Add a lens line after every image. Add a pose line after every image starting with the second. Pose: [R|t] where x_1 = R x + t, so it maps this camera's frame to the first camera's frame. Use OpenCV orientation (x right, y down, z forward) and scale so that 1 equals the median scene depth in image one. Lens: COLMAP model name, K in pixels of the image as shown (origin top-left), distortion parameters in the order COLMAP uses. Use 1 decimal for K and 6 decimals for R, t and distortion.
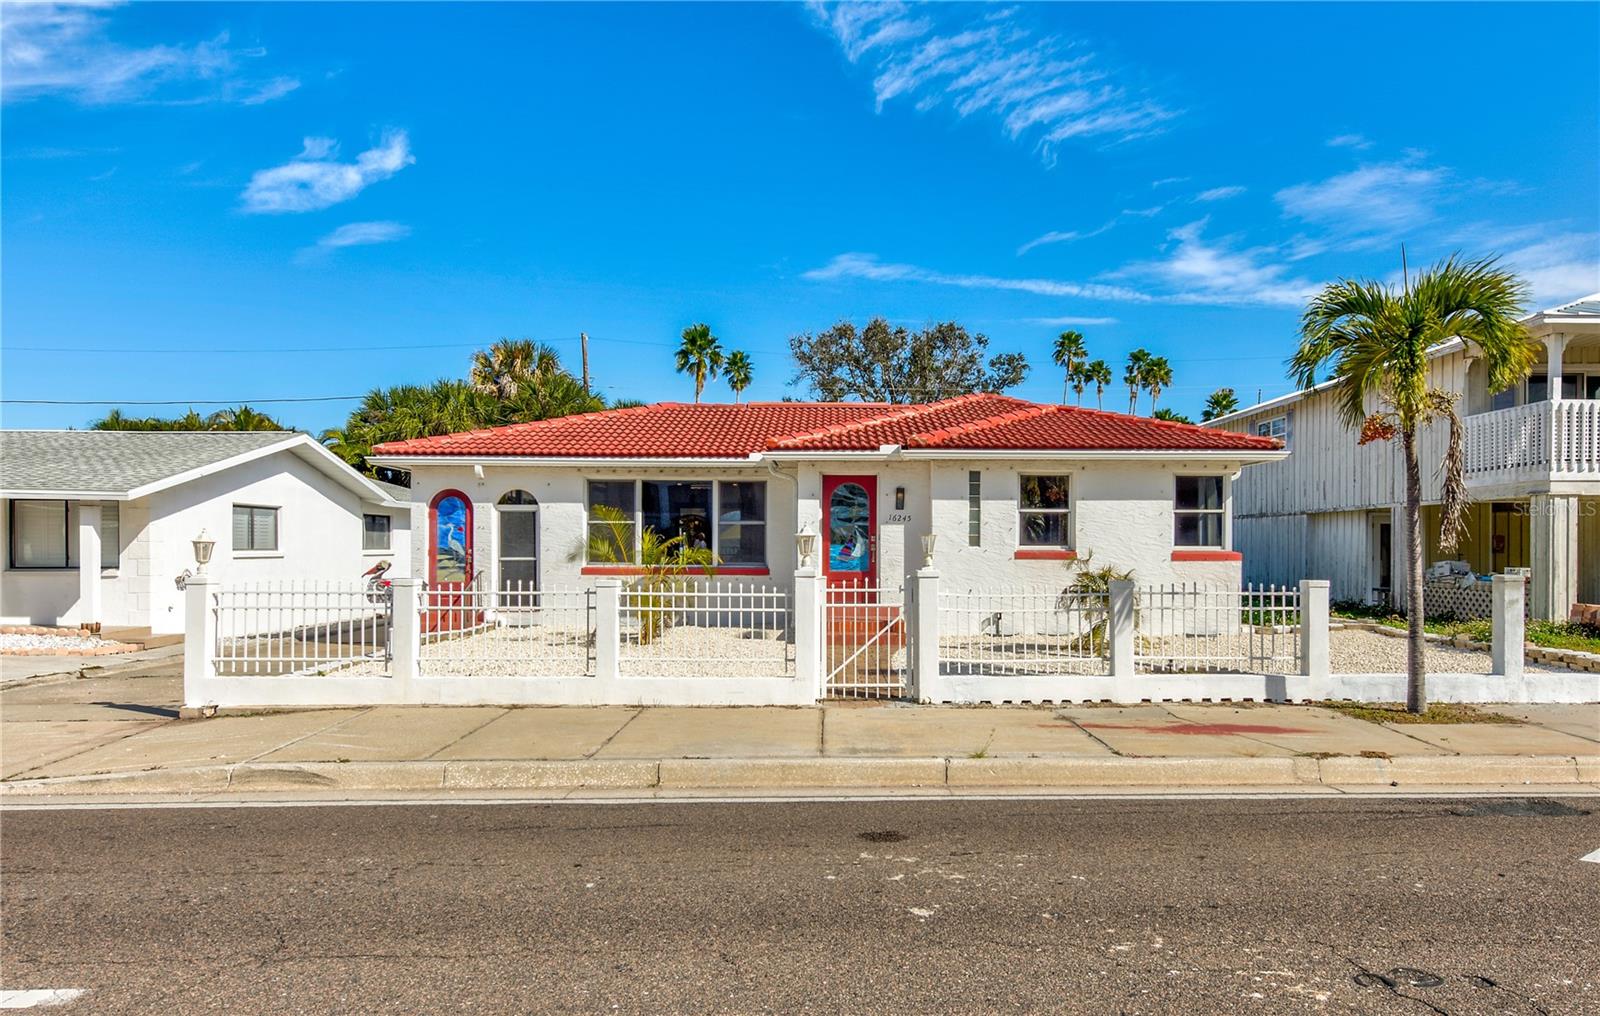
lens RADIAL K [[1065.9, 0, 836.0], [0, 1065.9, 580.8], [0, 0, 1]] dist [0.023298, 0.002005]
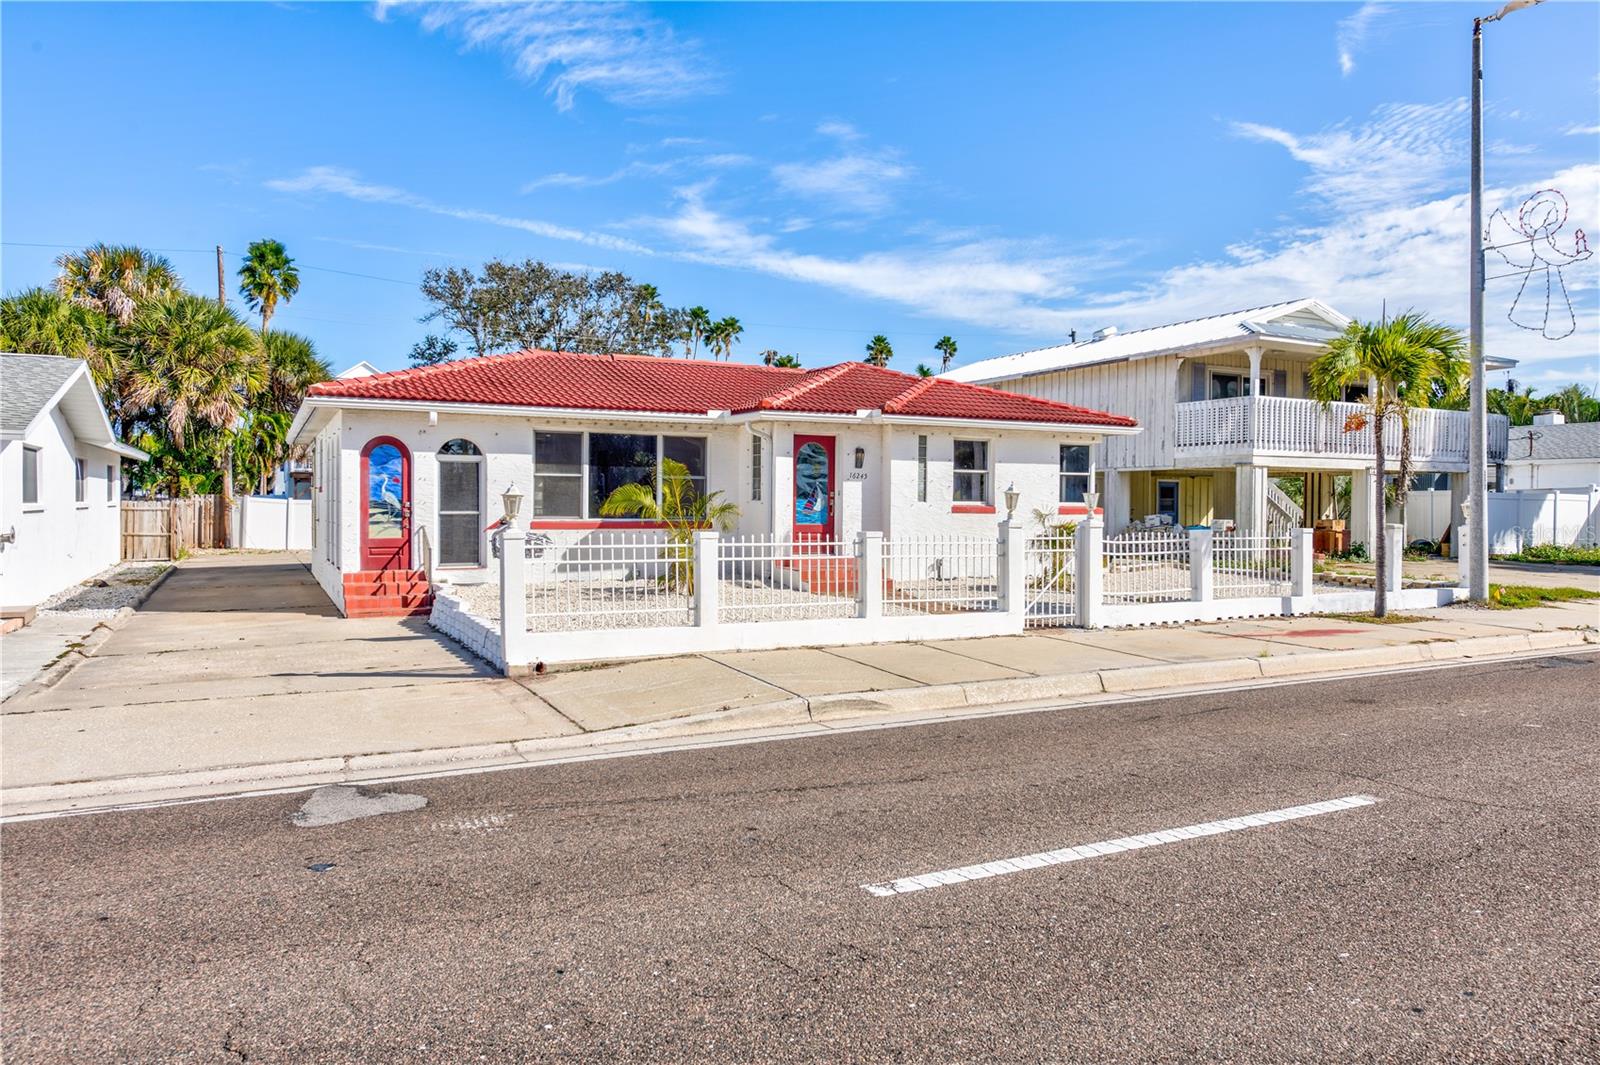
lens RADIAL K [[1111.7, 0, 804.9], [0, 1111.7, 541.3], [0, 0, 1]] dist [0.012603, -0.005256]
pose [[0.897514, -0.011344, 0.440839, -0.456007], [0.008937, 0.999932, 0.007535, 0.000156], [-0.440894, -0.002823, 0.897555, -0.010002]]
